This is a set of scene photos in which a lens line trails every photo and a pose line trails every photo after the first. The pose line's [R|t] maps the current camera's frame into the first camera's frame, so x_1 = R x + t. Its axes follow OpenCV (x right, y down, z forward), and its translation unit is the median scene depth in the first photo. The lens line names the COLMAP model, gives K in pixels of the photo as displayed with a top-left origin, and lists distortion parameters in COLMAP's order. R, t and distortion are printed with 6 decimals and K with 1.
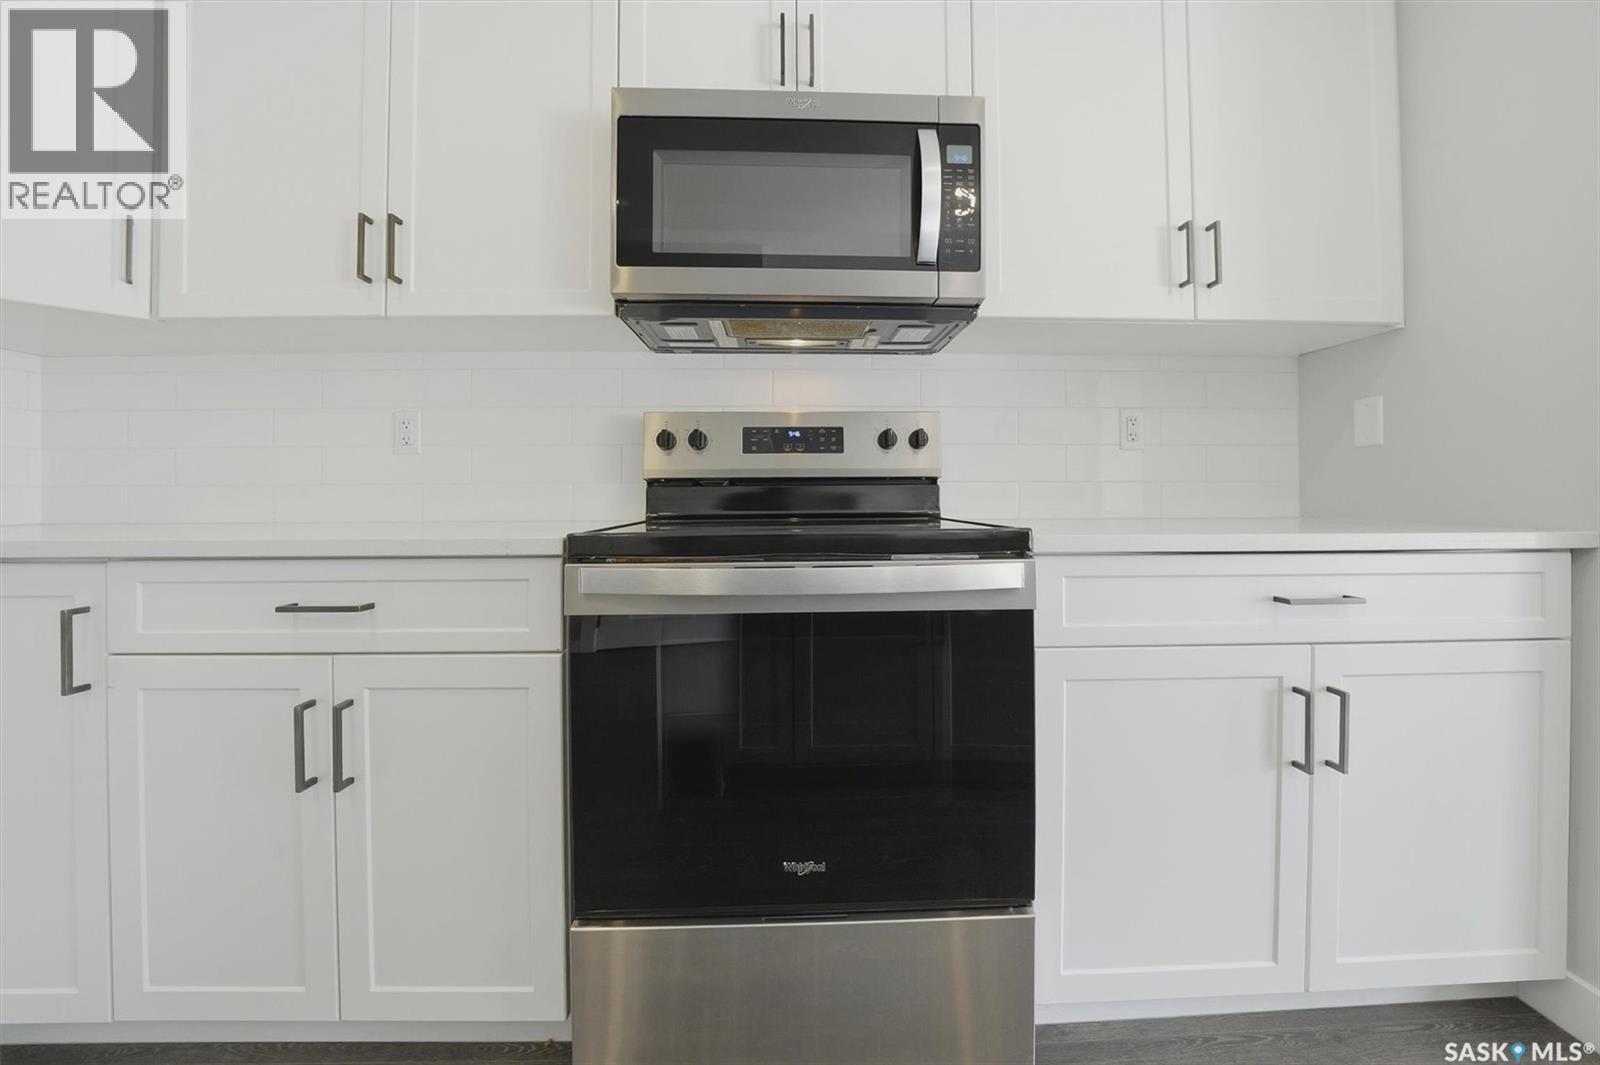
lens RADIAL K [[591.7, 0, 796.5], [0, 591.7, 490.3], [0, 0, 1]] dist [-0.014676, -0.000052]
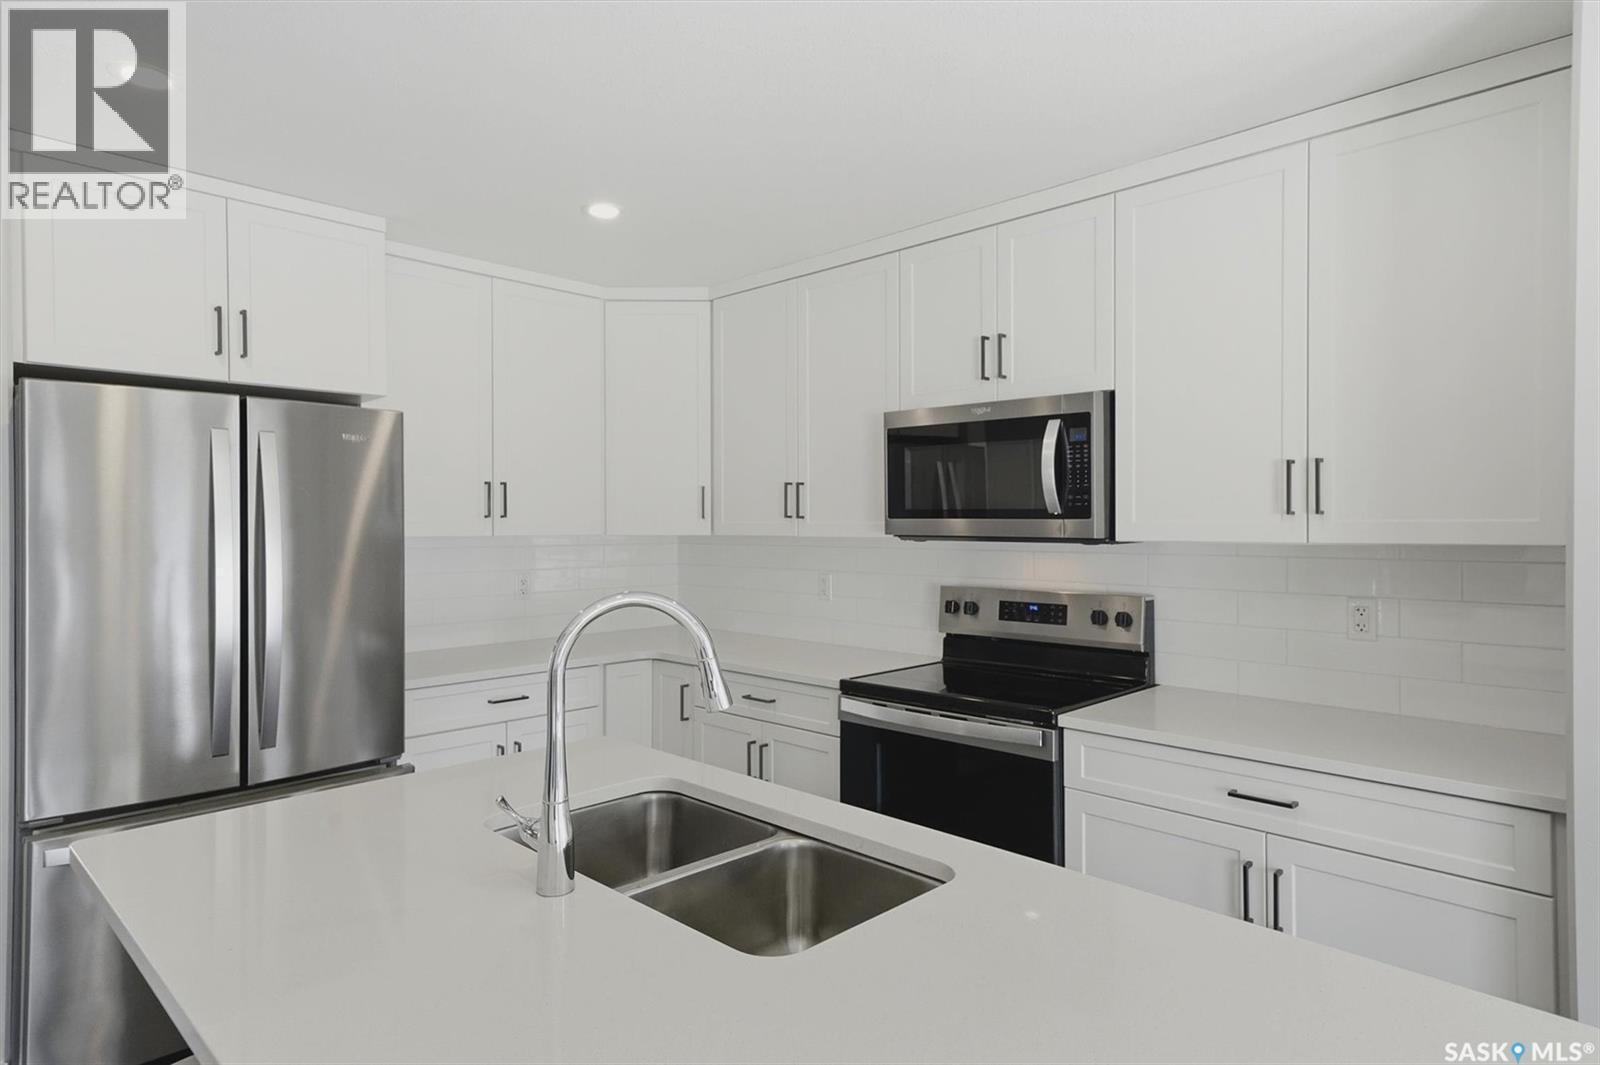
lens RADIAL K [[899.3, 0, 800.0], [0, 899.3, 532.5], [0, 0, 1]] dist [0.002566, -0.000320]
pose [[0.700060, 0.006967, -0.714050, 1.062380], [0.000855, 0.999944, 0.010594, -0.285730], [0.714083, -0.008027, 0.700015, -0.767772]]
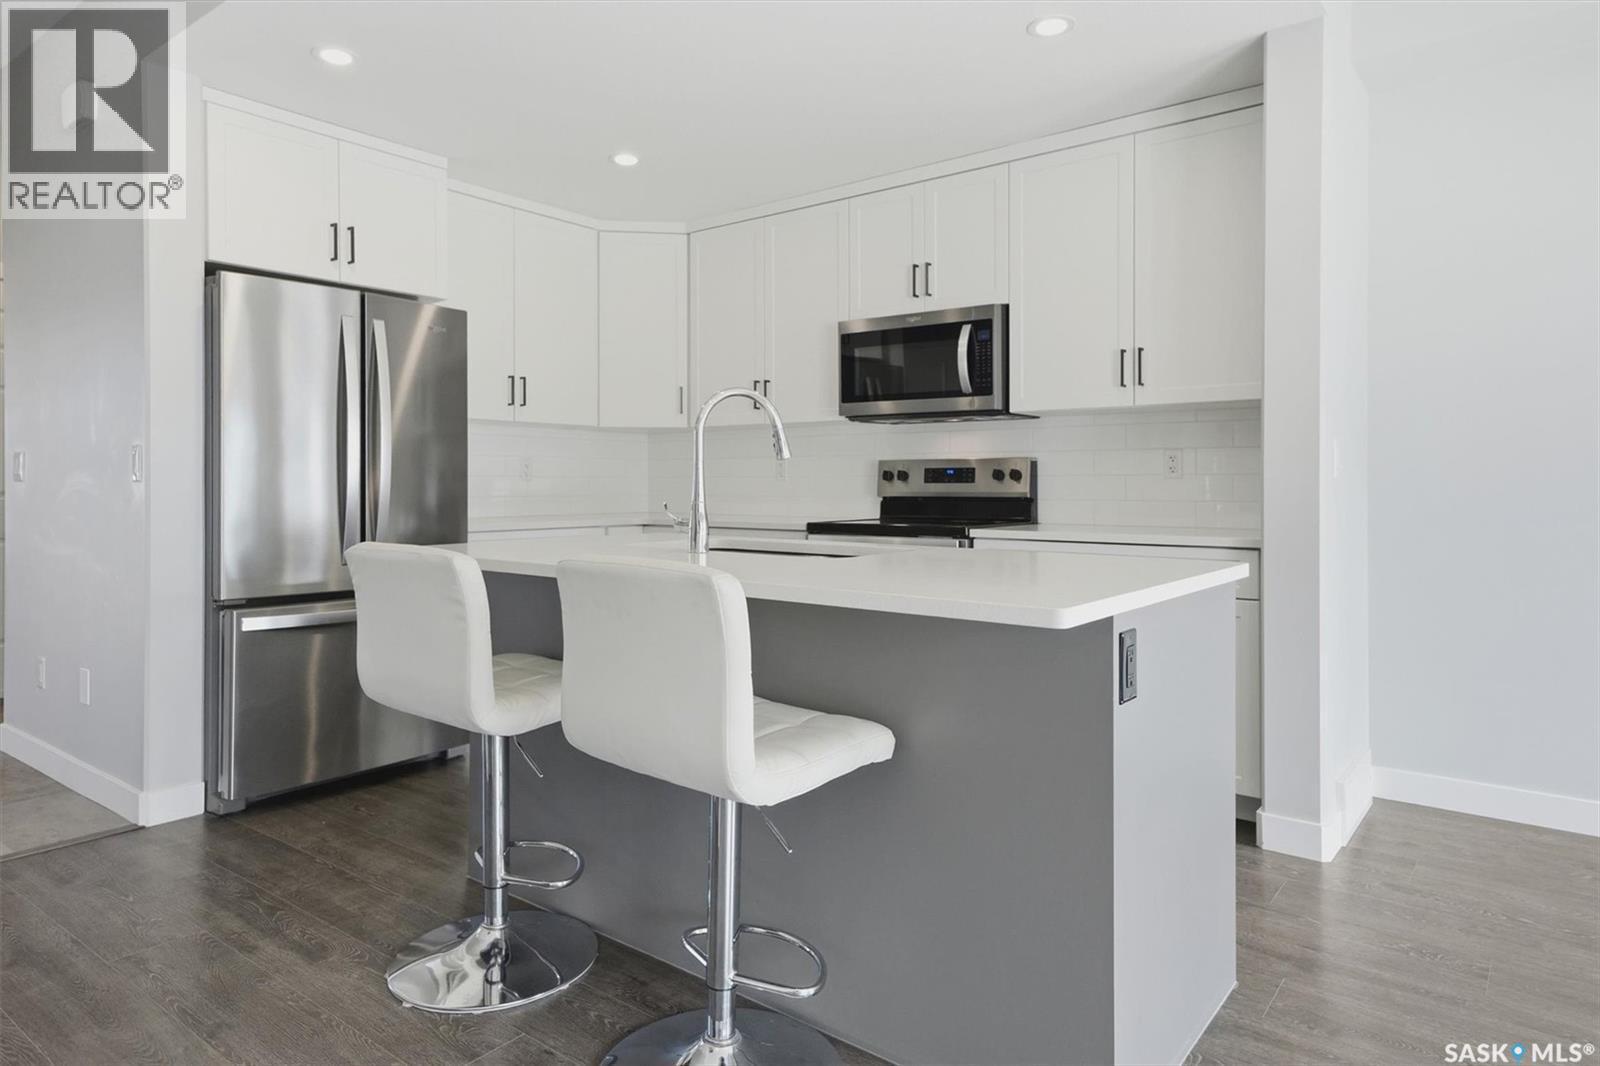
lens RADIAL K [[944.9, 0, 801.9], [0, 944.9, 486.5], [0, 0, 1]] dist [0.002673, 0.000132]
pose [[0.776094, 0.004777, -0.630599, 1.412470], [-0.000697, 0.999977, 0.006718, -0.070970], [0.630616, -0.004775, 0.776080, -1.430401]]
